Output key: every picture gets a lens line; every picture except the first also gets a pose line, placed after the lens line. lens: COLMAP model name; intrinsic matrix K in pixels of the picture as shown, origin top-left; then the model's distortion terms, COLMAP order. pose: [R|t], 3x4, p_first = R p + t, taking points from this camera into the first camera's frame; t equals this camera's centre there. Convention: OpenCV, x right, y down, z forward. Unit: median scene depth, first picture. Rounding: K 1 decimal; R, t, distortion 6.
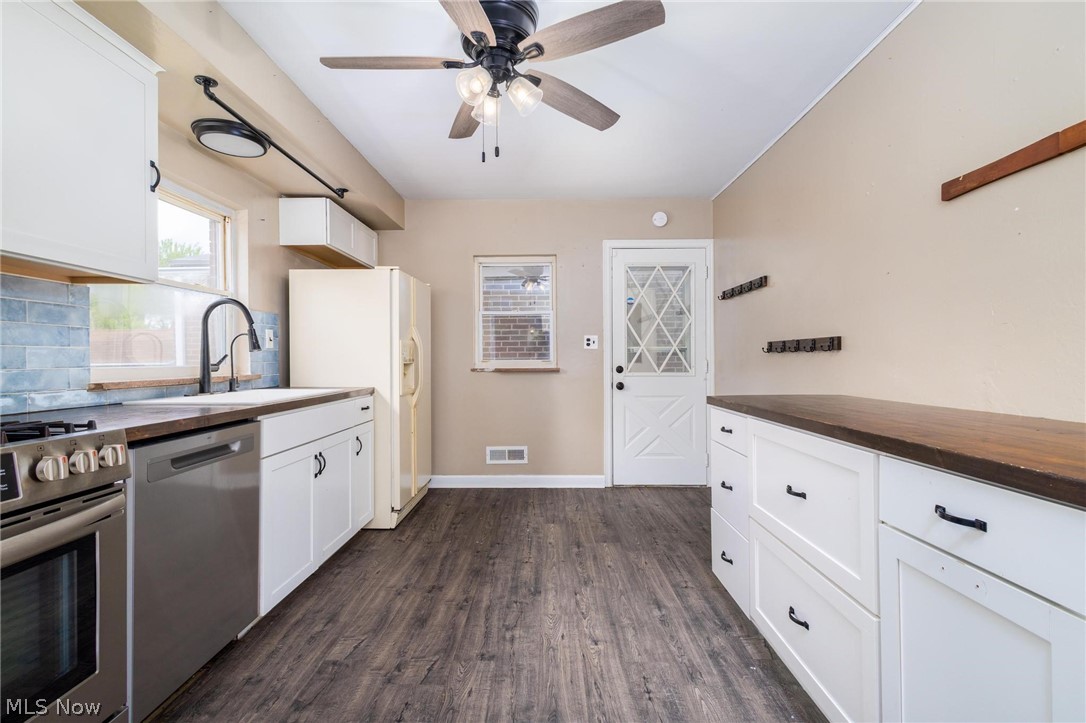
lens RADIAL K [[511.5, 0, 551.2], [0, 511.5, 360.2], [0, 0, 1]] dist [0.007554, -0.001498]
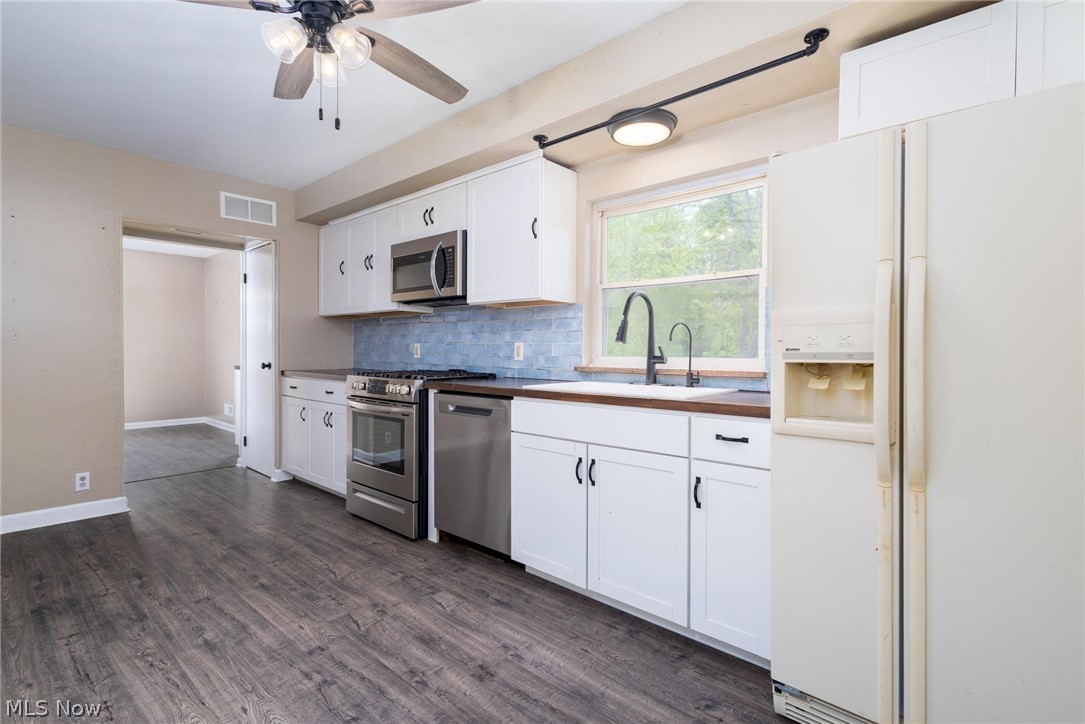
lens RADIAL K [[511.0, 0, 545.6], [0, 511.0, 358.0], [0, 0, 1]] dist [0.007554, -0.001498]
pose [[-0.664212, 0.010026, -0.747477, 0.244236], [-0.005849, 0.999810, 0.018608, -0.006201], [0.747521, 0.016732, -0.664027, 1.531862]]
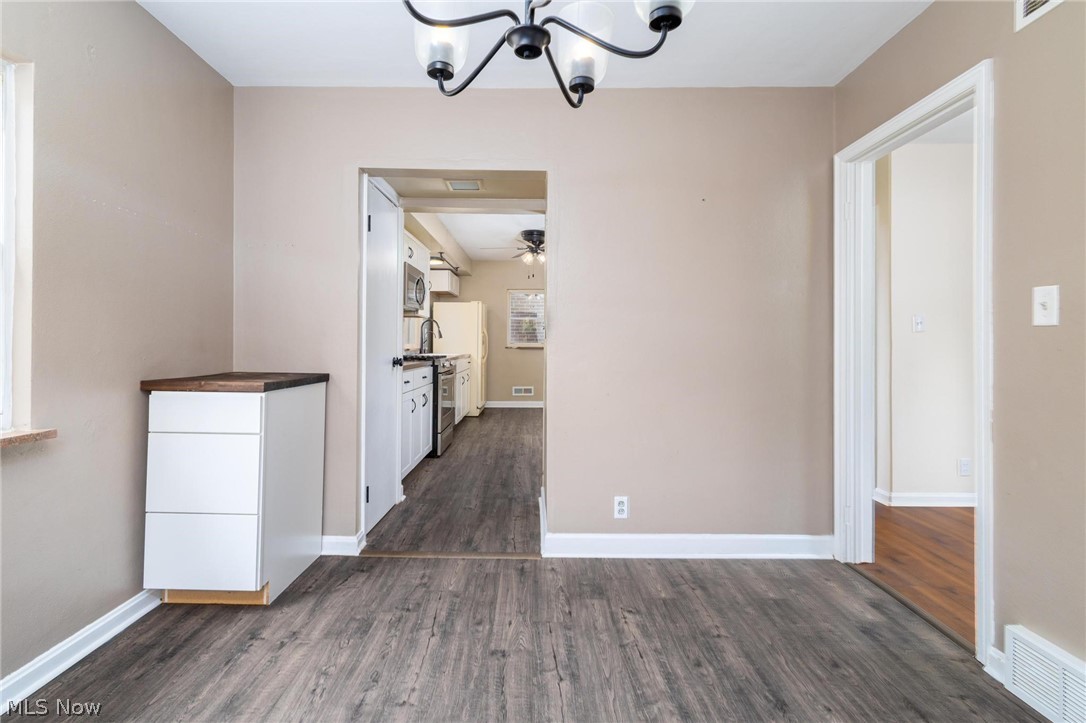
lens RADIAL K [[511.5, 0, 537.1], [0, 511.5, 336.5], [0, 0, 1]] dist [0.007554, -0.001498]
pose [[0.999889, 0.004458, -0.014221, -0.017074], [-0.004623, 0.999922, -0.011574, 0.000832], [0.014168, 0.011639, 0.999832, -1.731628]]
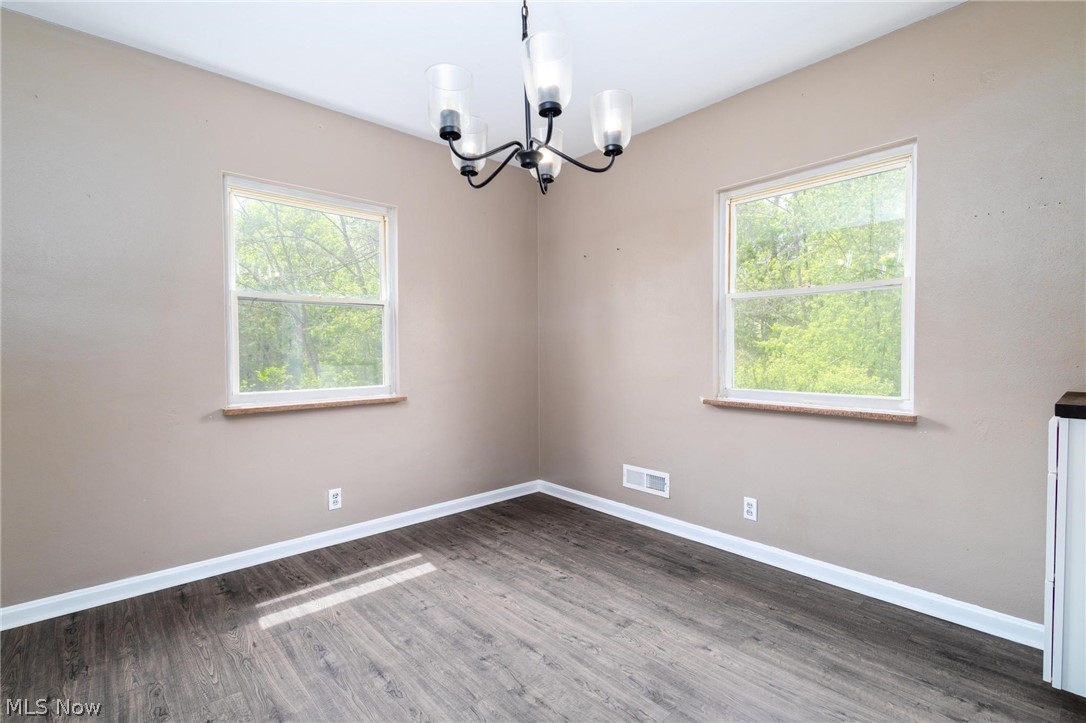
lens RADIAL K [[511.5, 0, 541.9], [0, 511.5, 356.9], [0, 0, 1]] dist [0.007554, -0.001498]
pose [[-0.757275, 0.012369, -0.652980, 0.352783], [0.006385, 0.999913, 0.011535, 0.003743], [0.653065, 0.004566, -0.757288, -0.881979]]
